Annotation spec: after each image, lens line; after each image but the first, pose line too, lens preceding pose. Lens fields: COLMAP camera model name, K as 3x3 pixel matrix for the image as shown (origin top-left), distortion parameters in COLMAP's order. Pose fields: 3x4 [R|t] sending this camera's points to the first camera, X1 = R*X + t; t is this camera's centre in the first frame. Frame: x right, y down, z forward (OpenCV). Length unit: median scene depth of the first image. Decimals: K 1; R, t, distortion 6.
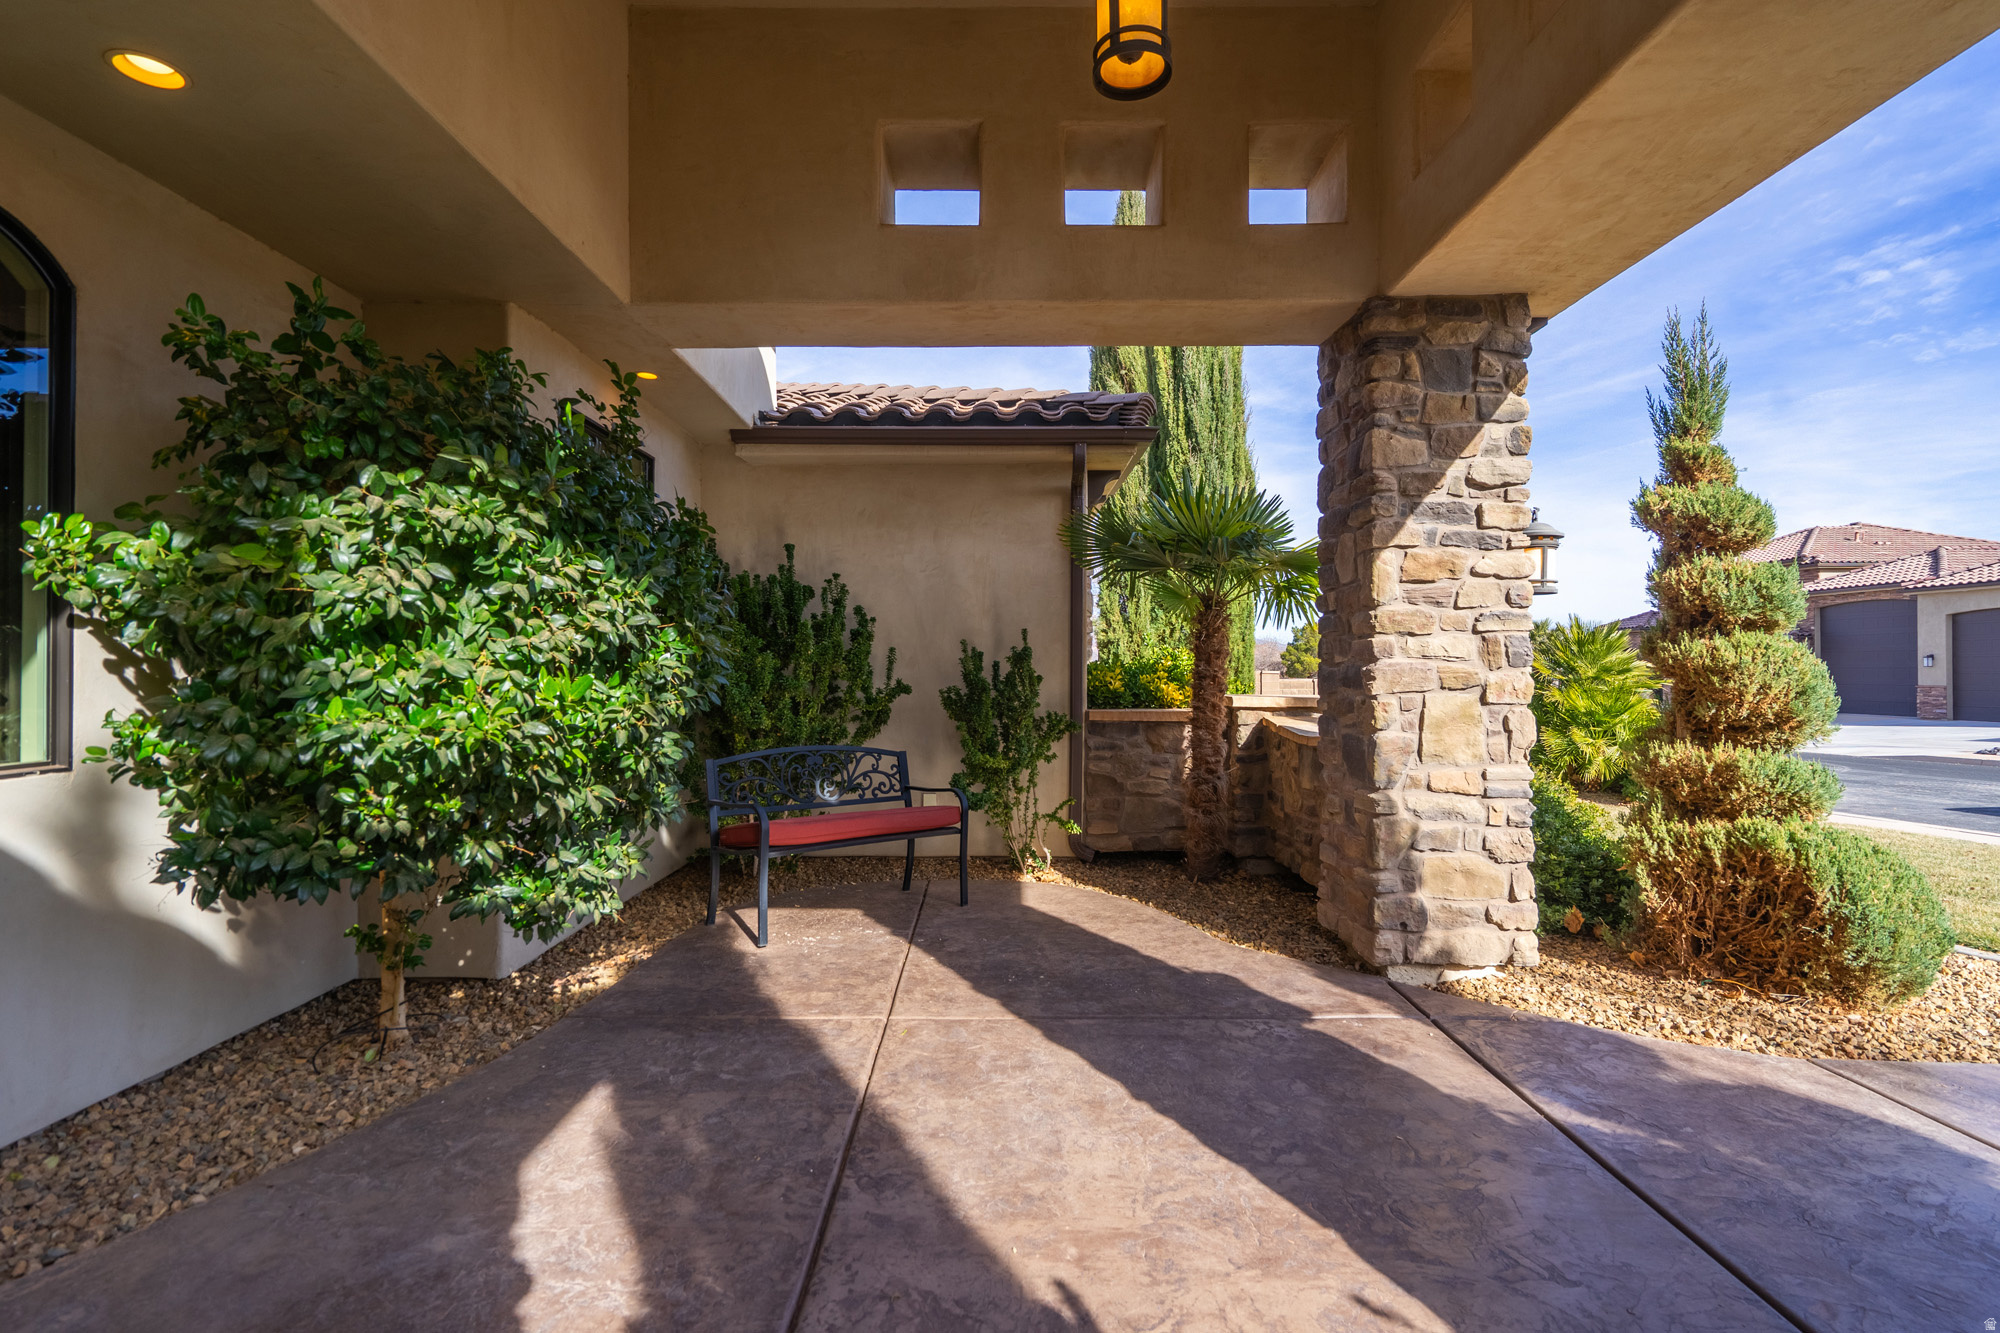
lens RADIAL K [[919.8, 0, 1008.2], [0, 919.8, 650.9], [0, 0, 1]] dist [-0.001852, 0.000100]
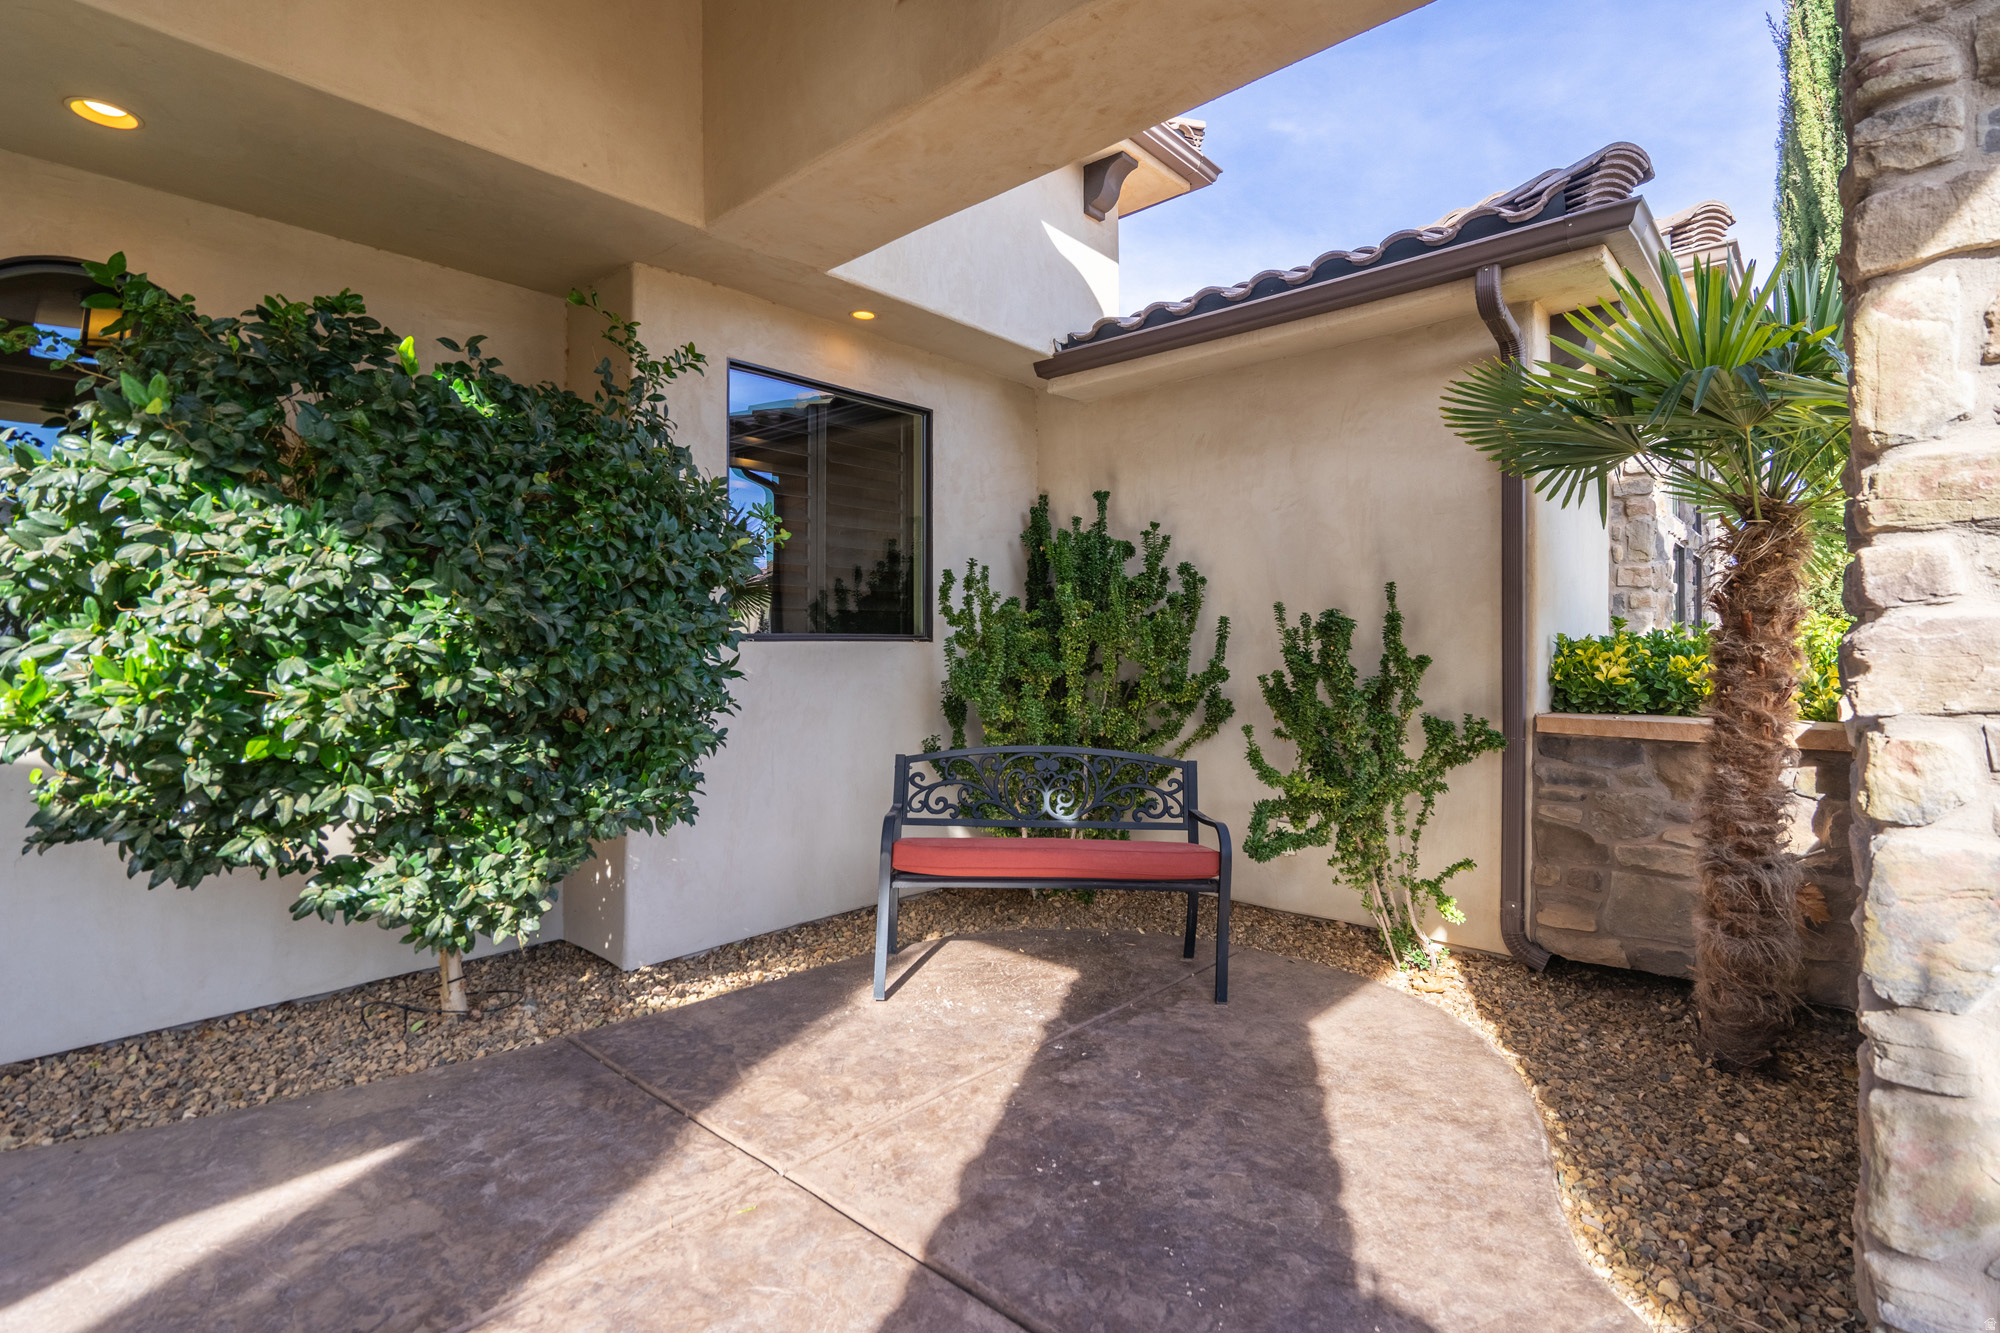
lens RADIAL K [[934.6, 0, 998.8], [0, 934.6, 635.3], [0, 0, 1]] dist [-0.001869, -0.000113]
pose [[0.744650, -0.010945, -0.667365, 0.387379], [0.014988, 0.999888, 0.000325, 0.012955], [0.667286, -0.010245, 0.744731, 0.536573]]
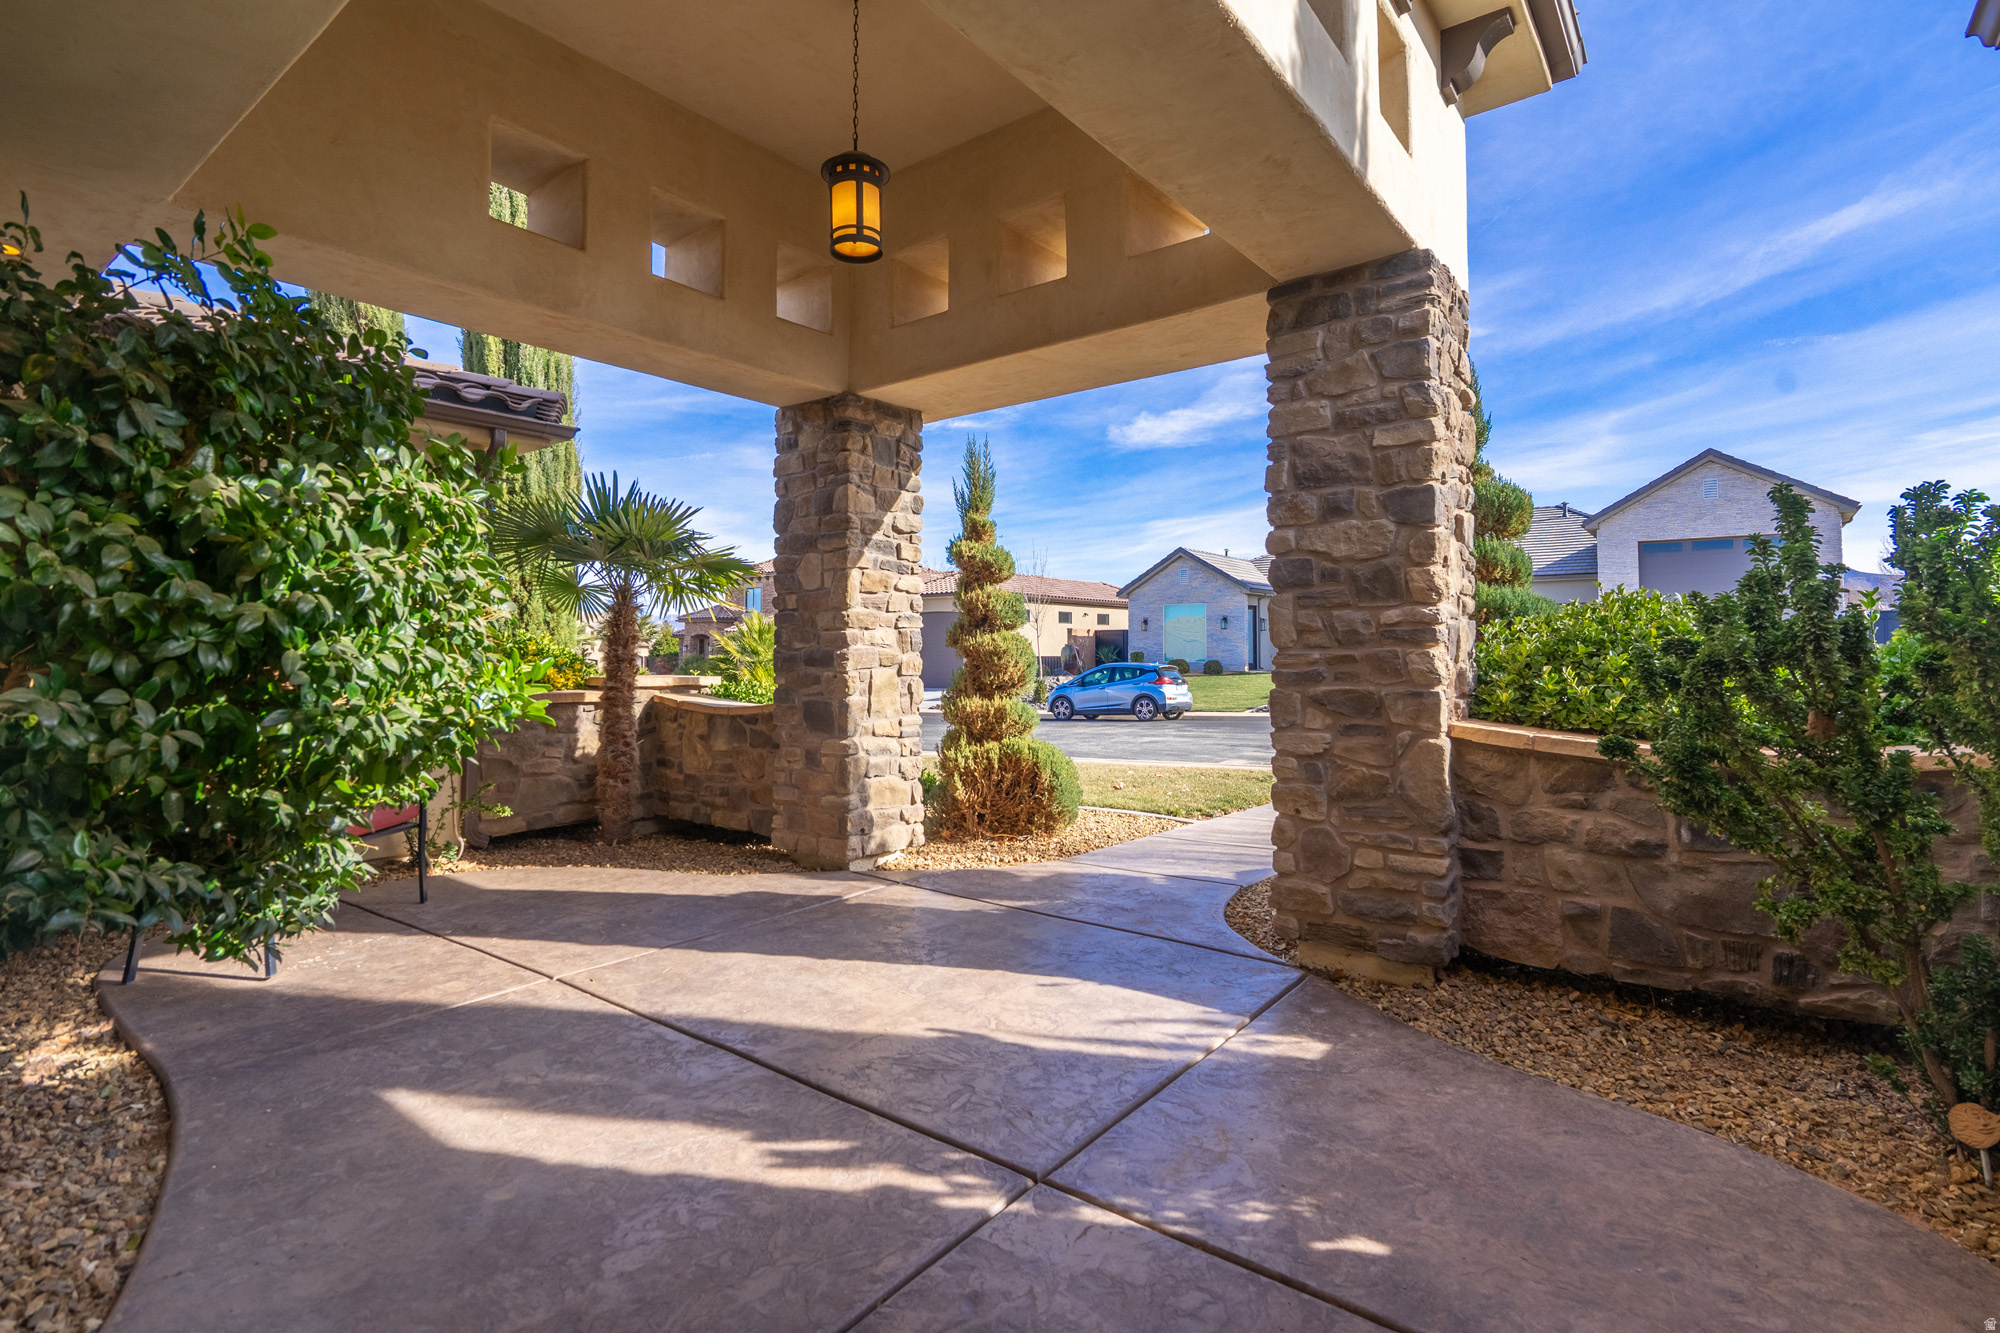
lens RADIAL K [[930.7, 0, 946.5], [0, 930.7, 606.3], [0, 0, 1]] dist [0.001817, 0.000851]
pose [[0.649947, 0.036241, 0.759115, -0.594684], [-0.013032, 0.999247, -0.036547, -0.001100], [-0.759868, 0.013861, 0.649930, -0.053738]]
